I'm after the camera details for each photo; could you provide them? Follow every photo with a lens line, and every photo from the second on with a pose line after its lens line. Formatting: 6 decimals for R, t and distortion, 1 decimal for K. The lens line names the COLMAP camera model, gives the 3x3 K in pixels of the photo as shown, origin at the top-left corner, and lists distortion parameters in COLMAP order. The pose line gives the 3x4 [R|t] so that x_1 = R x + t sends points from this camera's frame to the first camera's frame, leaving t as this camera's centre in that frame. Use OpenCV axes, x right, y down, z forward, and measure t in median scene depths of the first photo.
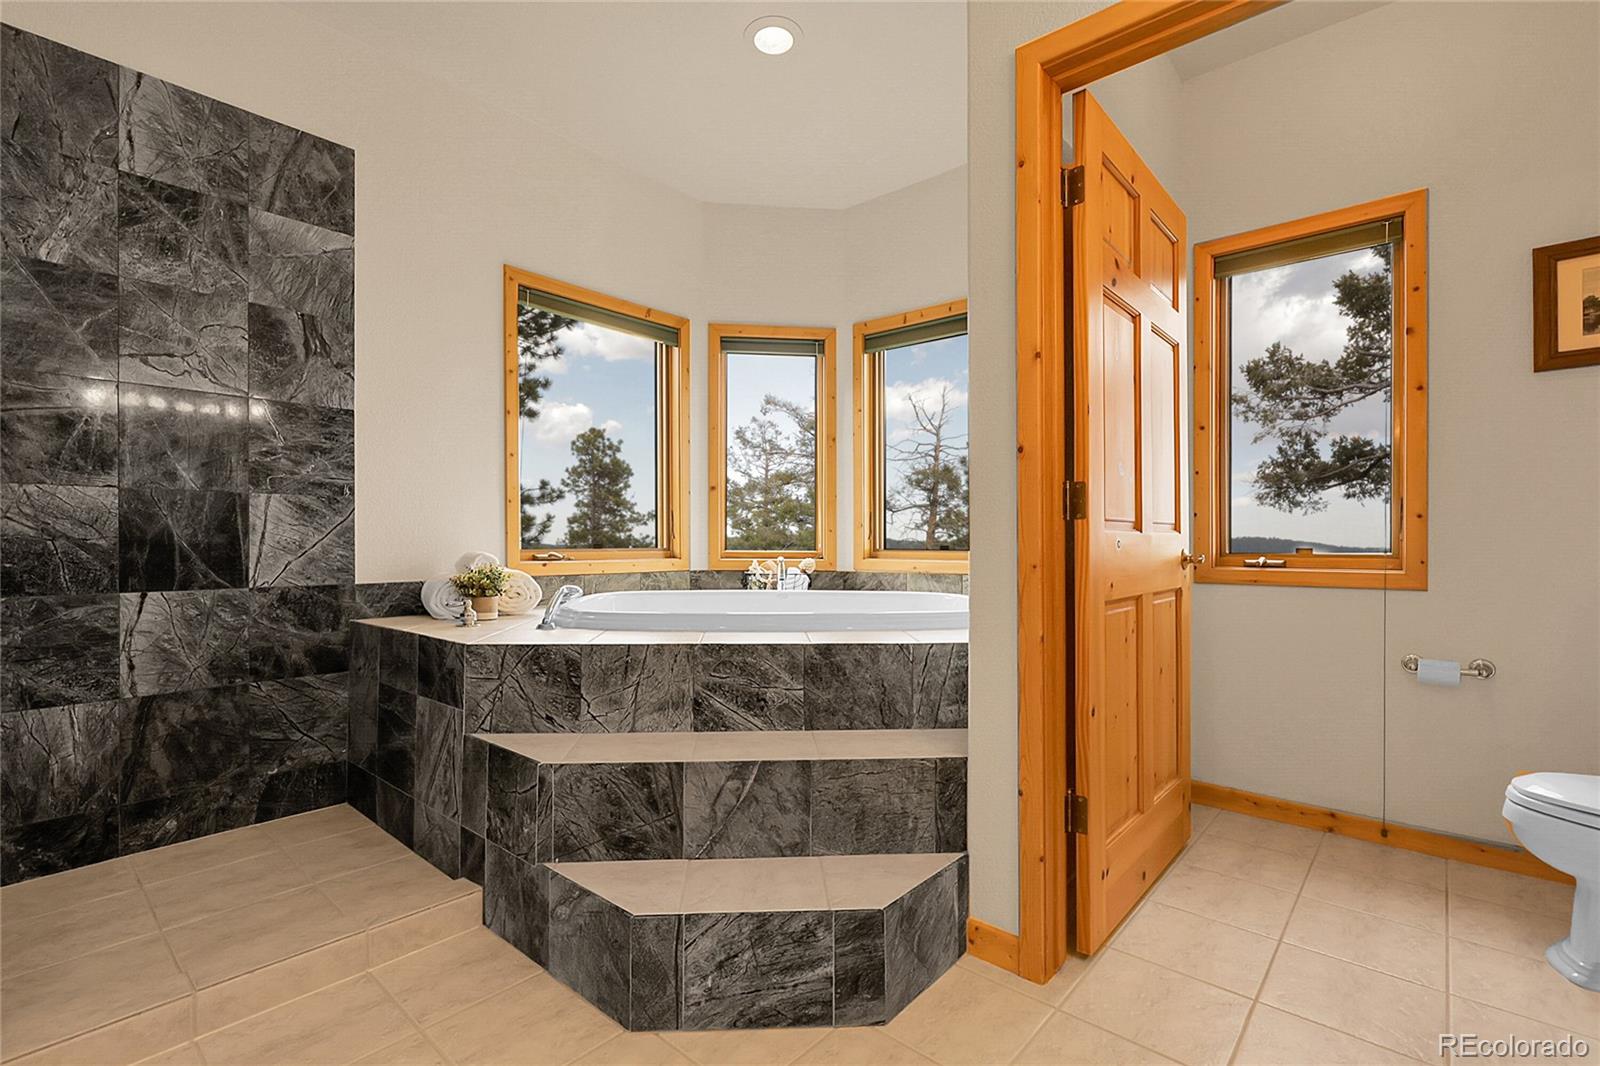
lens RADIAL K [[724.3, 0, 799.0], [0, 724.3, 540.0], [0, 0, 1]] dist [0.004418, 0.000306]
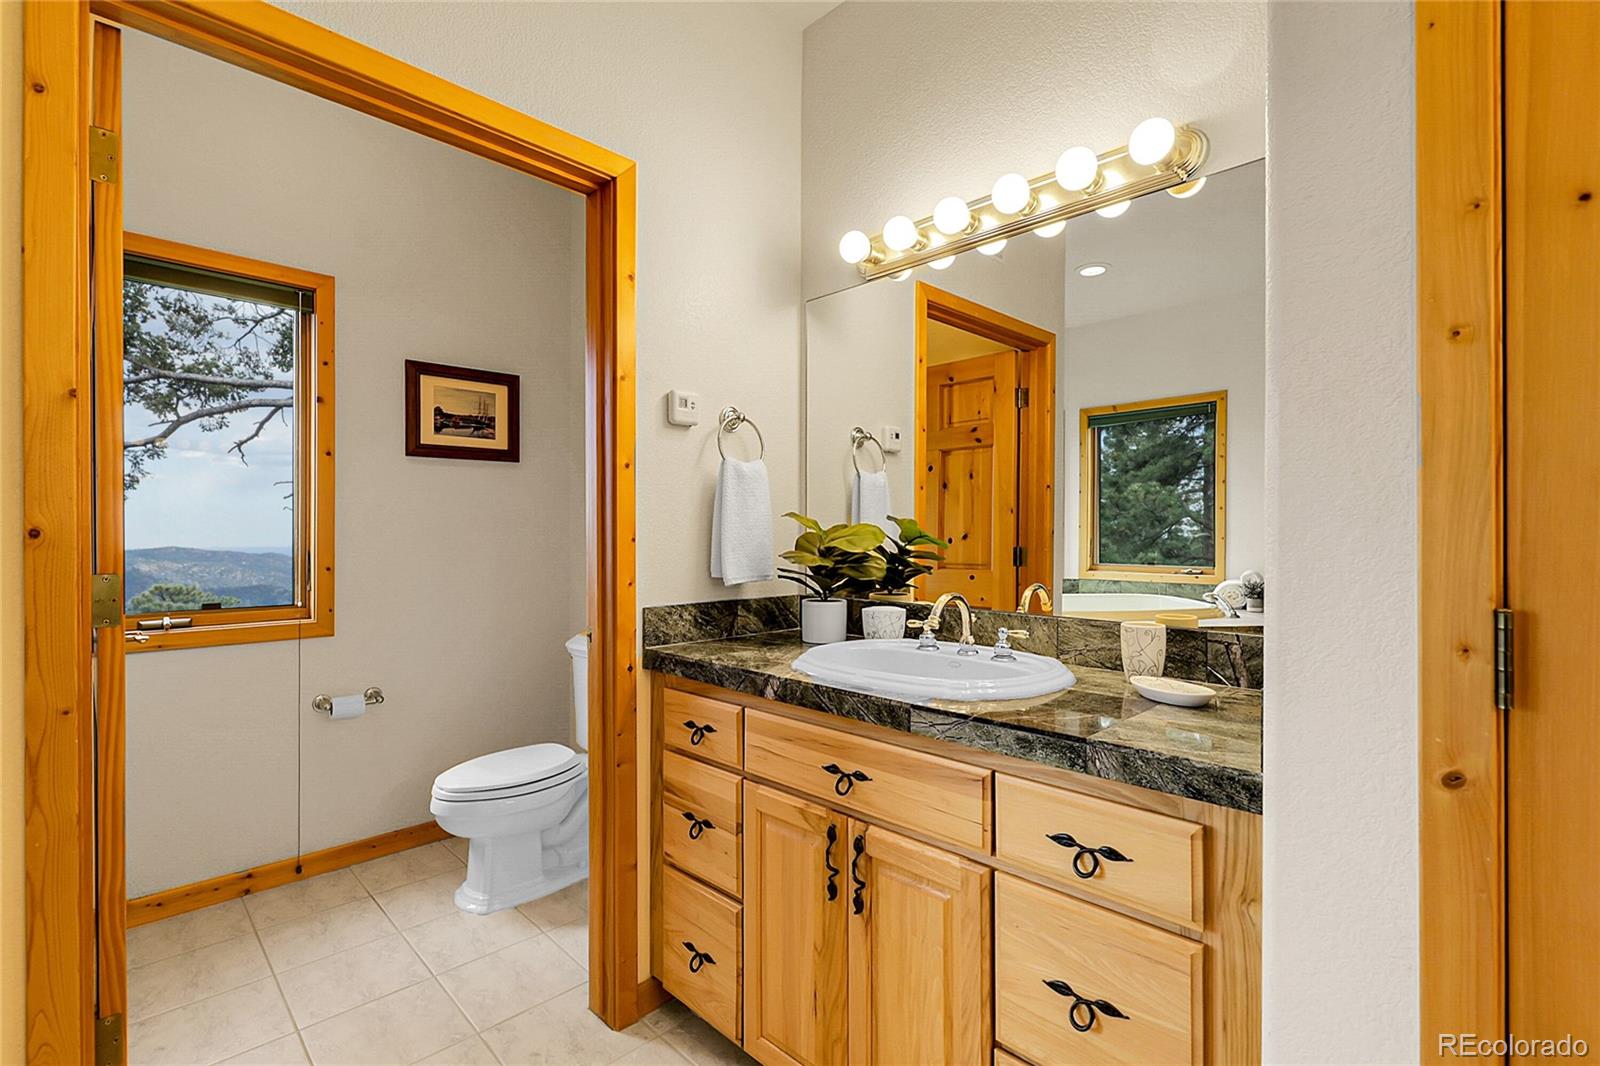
lens RADIAL K [[724.3, 0, 807.1], [0, 724.3, 532.8], [0, 0, 1]] dist [0.004418, 0.000306]
pose [[0.072079, 0.002266, 0.997396, -0.209302], [-0.002605, 0.999994, -0.002084, -0.091953], [-0.997396, -0.002448, 0.072085, 0.199901]]
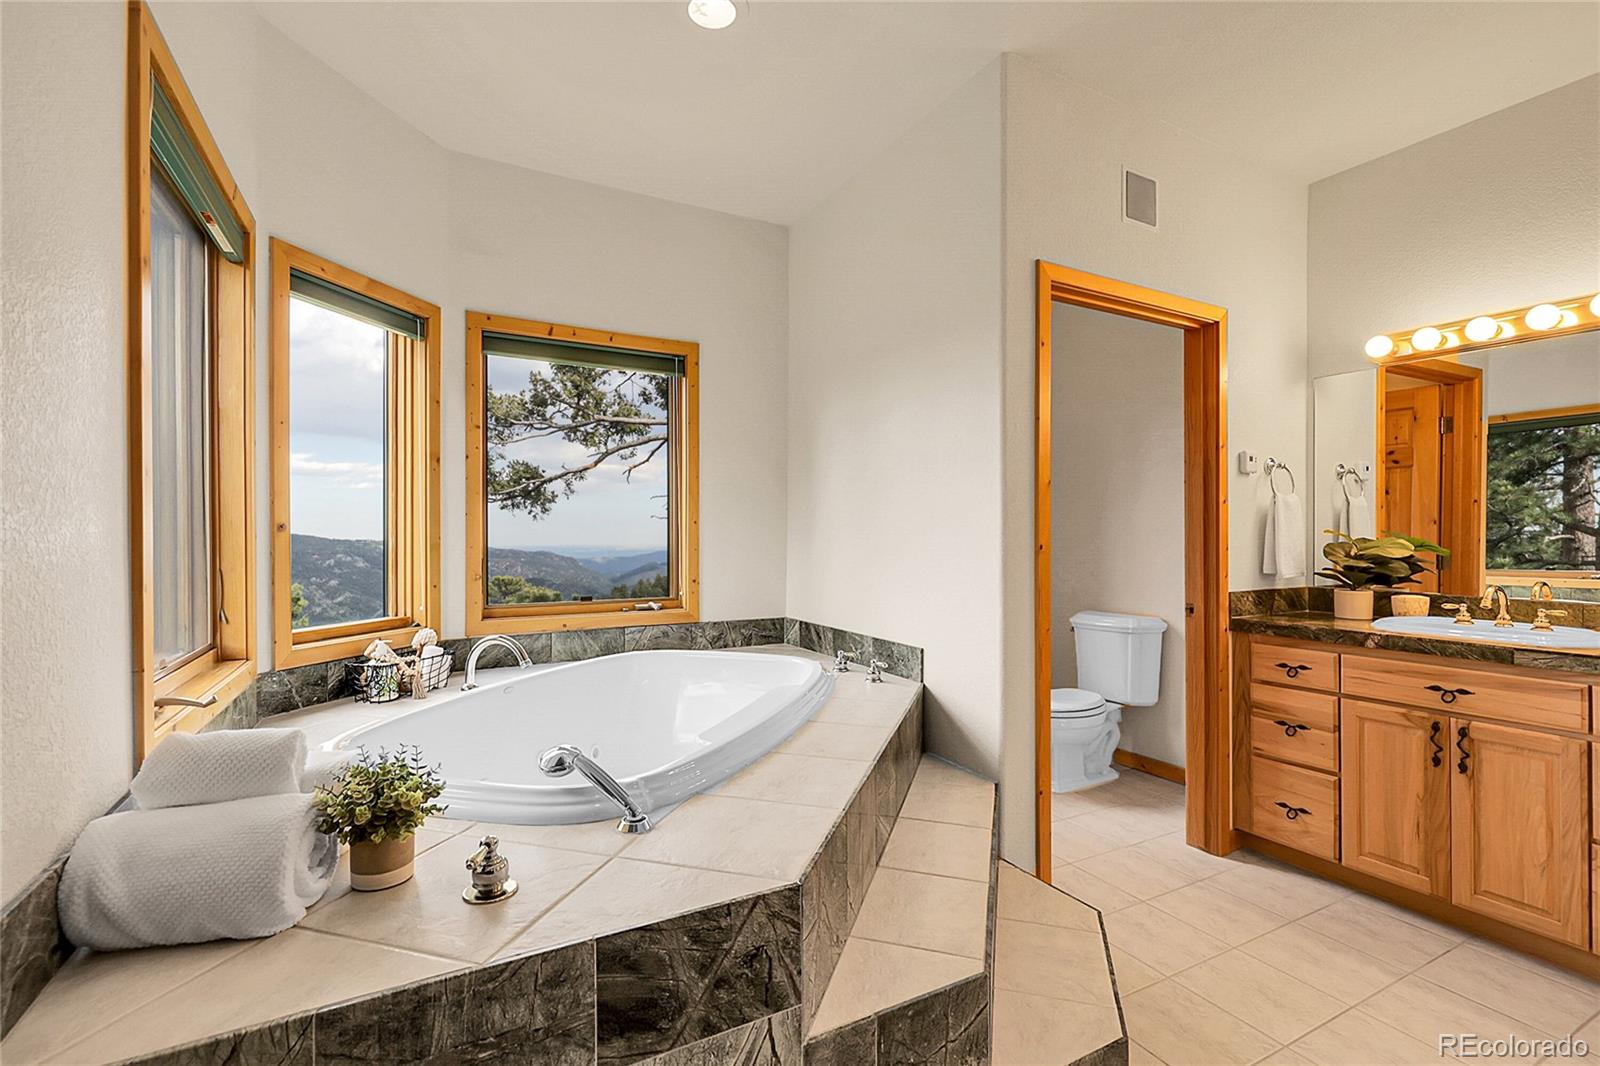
lens RADIAL K [[724.3, 0, 794.5], [0, 724.3, 536.0], [0, 0, 1]] dist [0.004418, 0.000306]
pose [[0.351065, -0.001422, 0.936350, -0.397418], [-0.001368, 0.999997, 0.002032, -0.096948], [-0.936350, -0.001994, 0.351062, 0.346323]]
